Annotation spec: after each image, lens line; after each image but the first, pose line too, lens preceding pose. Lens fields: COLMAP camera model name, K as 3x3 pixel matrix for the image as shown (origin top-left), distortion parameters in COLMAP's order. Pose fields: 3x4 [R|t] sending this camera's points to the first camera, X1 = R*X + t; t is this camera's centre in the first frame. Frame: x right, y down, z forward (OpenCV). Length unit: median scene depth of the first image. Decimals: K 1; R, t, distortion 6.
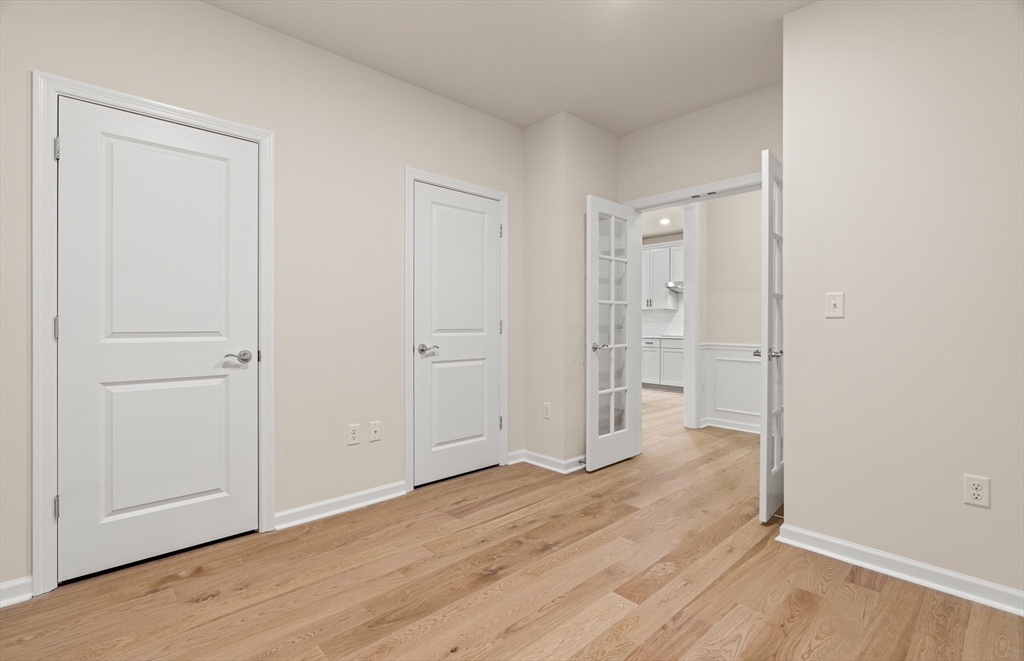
lens RADIAL K [[467.9, 0, 509.9], [0, 467.9, 324.9], [0, 0, 1]] dist [-0.007661, 0.001050]
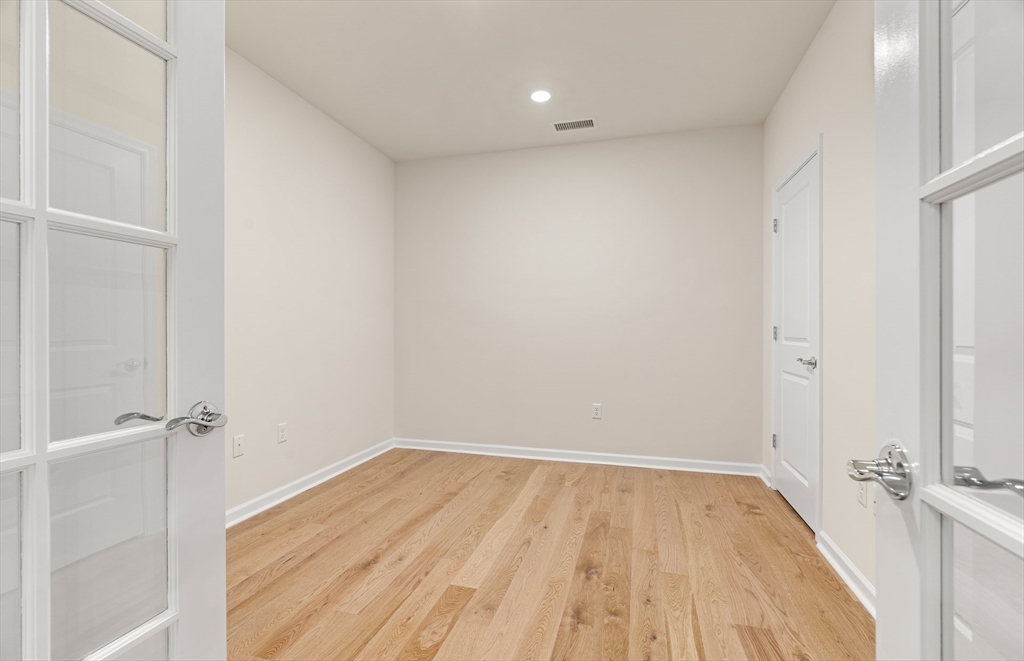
lens RADIAL K [[467.9, 0, 510.8], [0, 467.9, 331.3], [0, 0, 1]] dist [-0.007661, 0.001050]
pose [[-0.854610, -0.000980, -0.519270, 0.655985], [-0.004274, 0.999978, 0.005146, -0.006581], [0.519253, 0.006617, -0.854595, 1.814552]]
